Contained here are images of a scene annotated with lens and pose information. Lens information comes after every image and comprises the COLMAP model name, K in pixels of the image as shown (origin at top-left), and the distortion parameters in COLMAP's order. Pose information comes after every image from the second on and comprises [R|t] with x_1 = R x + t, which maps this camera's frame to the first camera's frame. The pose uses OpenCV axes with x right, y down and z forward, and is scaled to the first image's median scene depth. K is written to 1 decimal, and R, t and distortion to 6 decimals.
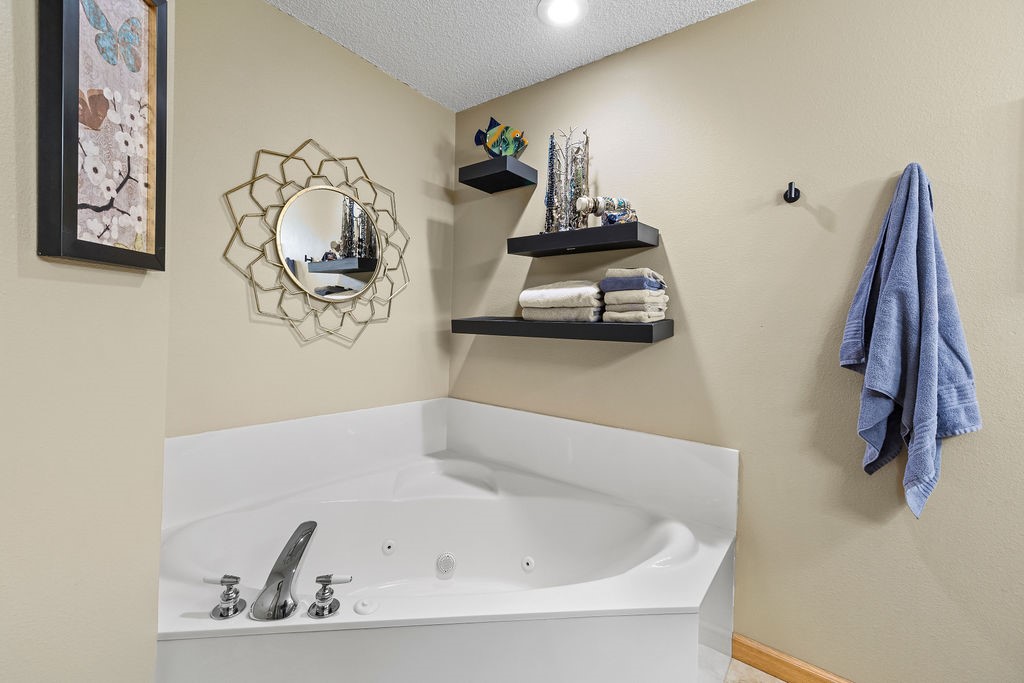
lens RADIAL K [[386.3, 0, 506.5], [0, 386.3, 337.2], [0, 0, 1]] dist [-0.007563, 0.000206]
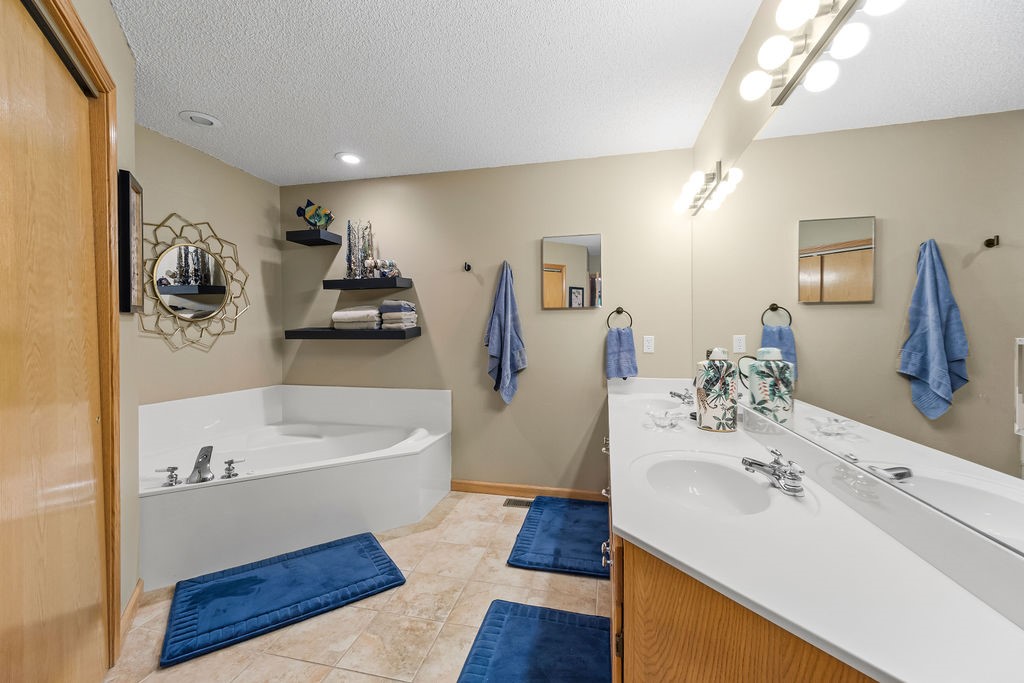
lens RADIAL K [[386.3, 0, 506.5], [0, 386.3, 337.2], [0, 0, 1]] dist [-0.007563, 0.000206]
pose [[0.906954, -0.039328, 0.419389, 0.014623], [0.044195, 0.999021, -0.001890, 0.025042], [-0.418904, 0.020249, 0.907805, -0.827362]]
